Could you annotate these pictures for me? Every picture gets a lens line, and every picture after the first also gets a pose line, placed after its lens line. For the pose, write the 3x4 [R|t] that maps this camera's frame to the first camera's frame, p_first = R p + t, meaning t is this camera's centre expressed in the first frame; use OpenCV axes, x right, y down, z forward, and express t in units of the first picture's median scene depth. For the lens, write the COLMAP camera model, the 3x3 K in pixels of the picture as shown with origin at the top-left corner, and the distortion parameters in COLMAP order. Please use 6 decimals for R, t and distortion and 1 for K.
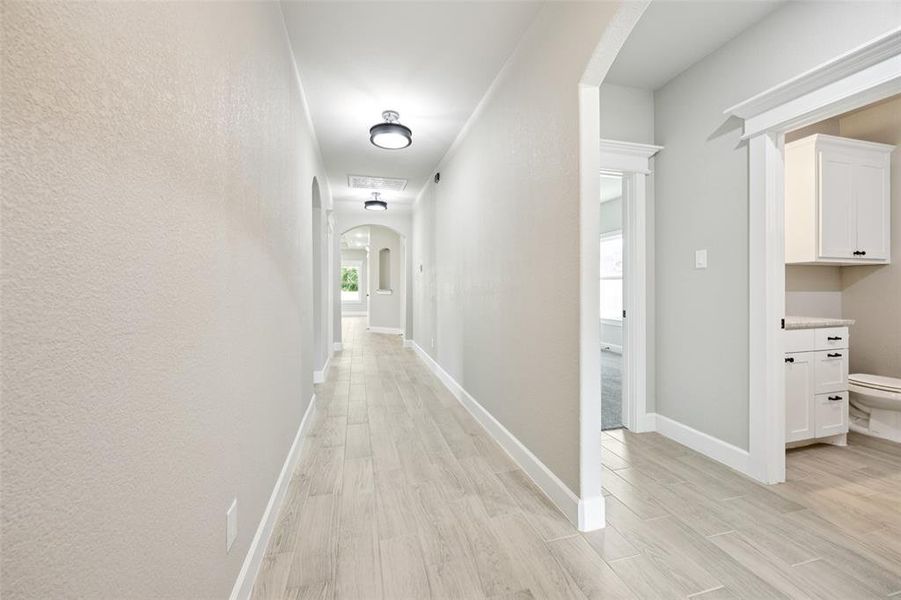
lens RADIAL K [[352.2, 0, 454.1], [0, 352.2, 293.0], [0, 0, 1]] dist [0.002206, -0.000270]
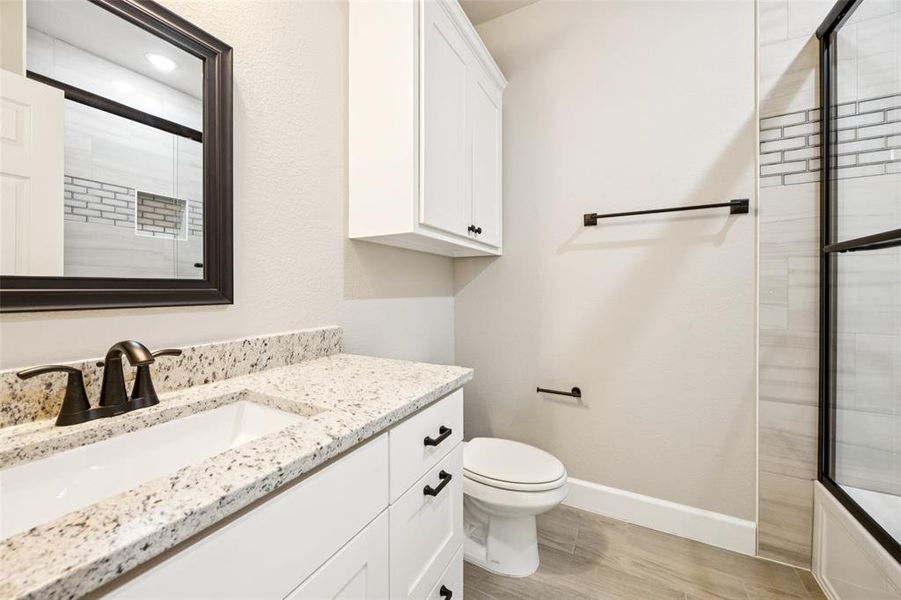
lens RADIAL K [[352.2, 0, 448.5], [0, 352.2, 292.9], [0, 0, 1]] dist [0.002206, -0.000270]
pose [[0.691806, -0.002204, 0.722081, 0.727845], [-0.000375, 0.999994, 0.003412, -0.013578], [-0.722084, -0.002631, 0.691801, 0.654990]]
